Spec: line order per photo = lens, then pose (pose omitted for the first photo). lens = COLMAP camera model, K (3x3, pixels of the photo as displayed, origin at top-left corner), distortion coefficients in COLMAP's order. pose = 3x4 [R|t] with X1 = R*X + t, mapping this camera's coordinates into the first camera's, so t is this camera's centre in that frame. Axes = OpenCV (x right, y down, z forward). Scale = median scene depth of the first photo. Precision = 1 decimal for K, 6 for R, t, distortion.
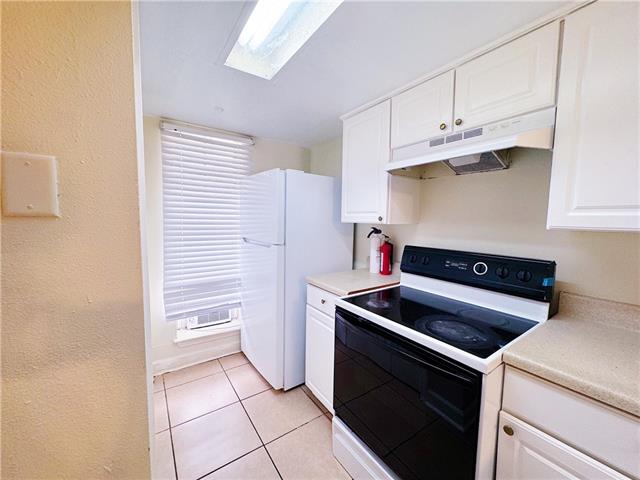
lens RADIAL K [[255.2, 0, 320.0], [0, 255.2, 240.0], [0, 0, 1]] dist [-0.008347, -0.000100]
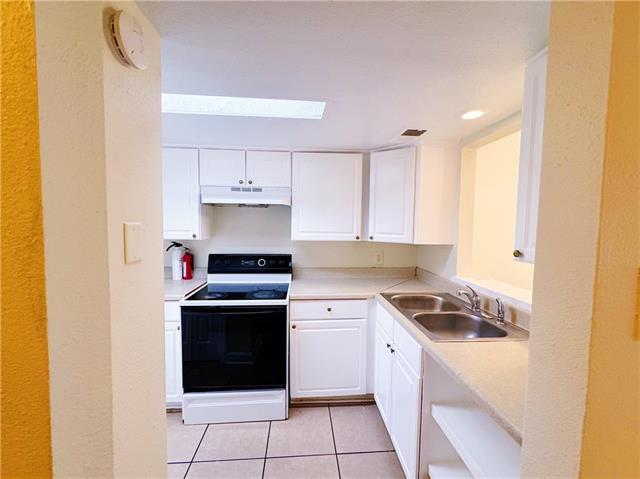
lens RADIAL K [[262.8, 0, 320.0], [0, 262.8, 239.5], [0, 0, 1]] dist [0.000658, 0.000149]
pose [[0.510656, -0.058106, 0.857819, -0.763723], [0.064686, 0.997482, 0.029059, -0.080295], [-0.857348, 0.040649, 0.513129, -0.329792]]
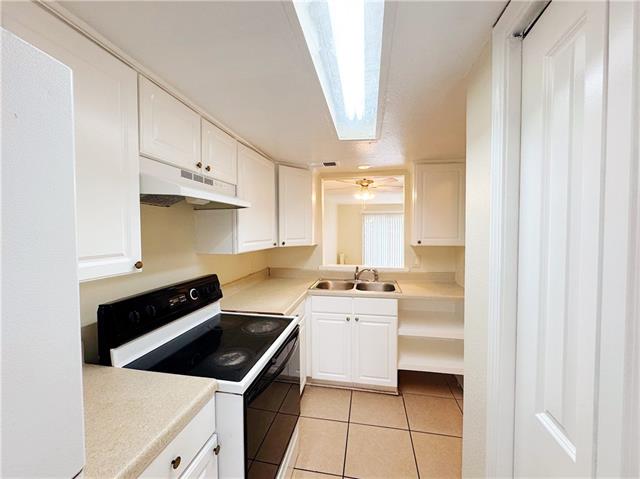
lens RADIAL K [[262.8, 0, 320.0], [0, 262.8, 239.5], [0, 0, 1]] dist [0.000658, 0.000149]
pose [[-0.703910, -0.036113, 0.709371, -0.613291], [0.053014, 0.993250, 0.103170, -0.229979], [-0.708308, 0.110229, -0.697244, 1.416321]]
